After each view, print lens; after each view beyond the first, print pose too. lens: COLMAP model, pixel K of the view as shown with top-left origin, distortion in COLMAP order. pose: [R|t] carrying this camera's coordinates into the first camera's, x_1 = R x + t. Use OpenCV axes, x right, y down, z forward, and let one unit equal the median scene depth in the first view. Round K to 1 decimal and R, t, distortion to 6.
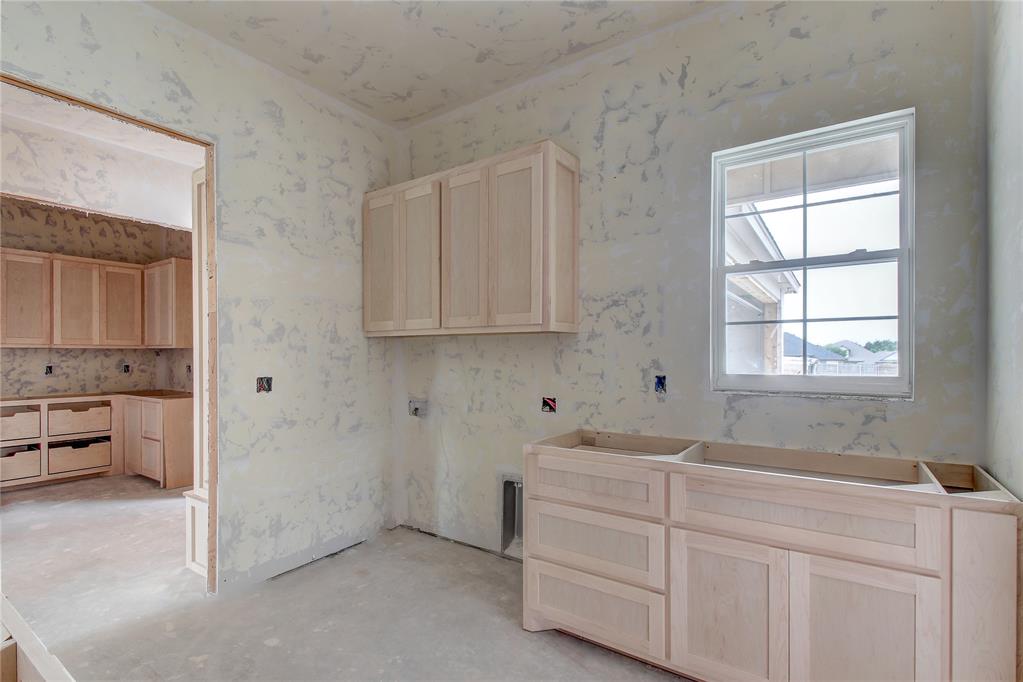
lens RADIAL K [[464.9, 0, 505.3], [0, 464.9, 340.3], [0, 0, 1]] dist [0.021943, -0.015206]
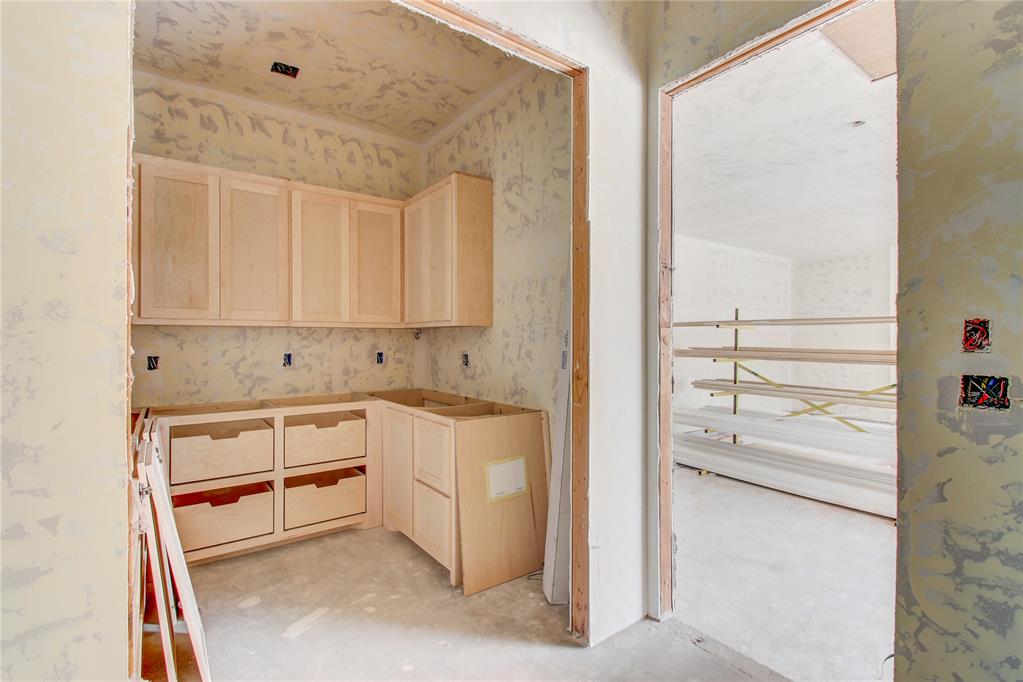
lens RADIAL K [[476.0, 0, 530.5], [0, 476.0, 317.3], [0, 0, 1]] dist [0.024317, -0.015659]
pose [[0.950132, -0.013522, -0.311556, -0.426859], [0.008635, 0.999817, -0.017057, 0.017042], [0.311729, 0.013516, 0.950075, 0.453882]]
